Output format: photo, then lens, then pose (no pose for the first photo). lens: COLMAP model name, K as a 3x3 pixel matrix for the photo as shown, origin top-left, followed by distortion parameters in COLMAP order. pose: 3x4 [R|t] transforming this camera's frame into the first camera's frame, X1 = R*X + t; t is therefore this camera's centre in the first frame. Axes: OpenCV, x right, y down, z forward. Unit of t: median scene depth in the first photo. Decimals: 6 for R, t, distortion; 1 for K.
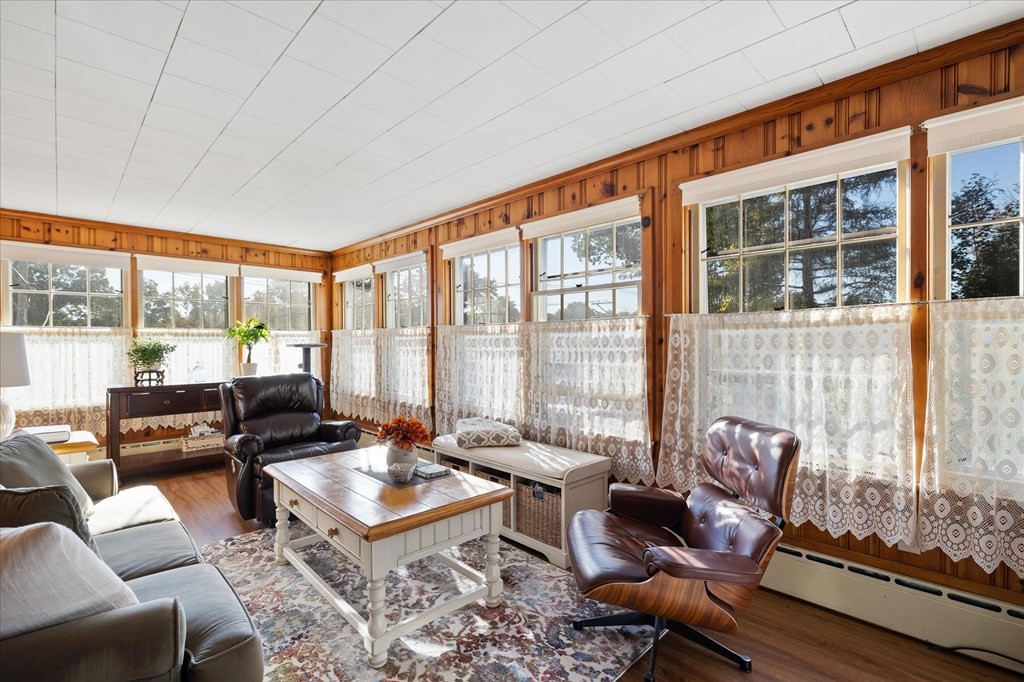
lens RADIAL K [[462.9, 0, 512.0], [0, 462.9, 341.0], [0, 0, 1]] dist [0.000451, -0.000020]
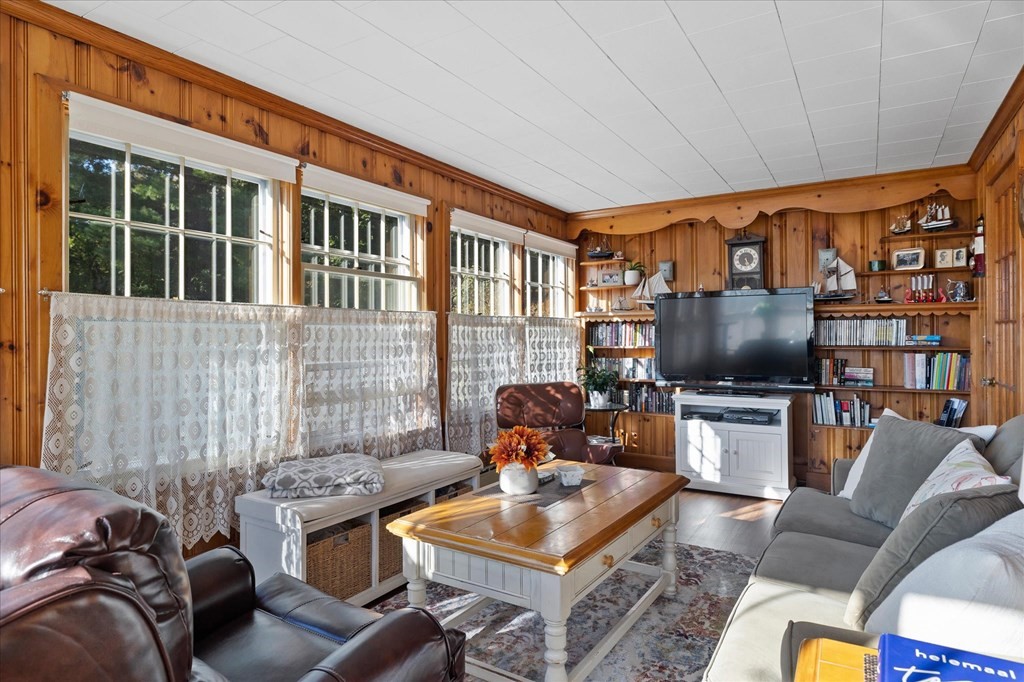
lens RADIAL K [[550.0, 0, 512.0], [0, 550.0, 341.0], [0, 0, 1]] dist [-0.000432, -0.000288]
pose [[-0.207912, -0.000257, 0.978147, -0.985307], [0.001772, 0.999998, 0.000640, 0.012895], [-0.978146, 0.001866, -0.207911, 1.030997]]
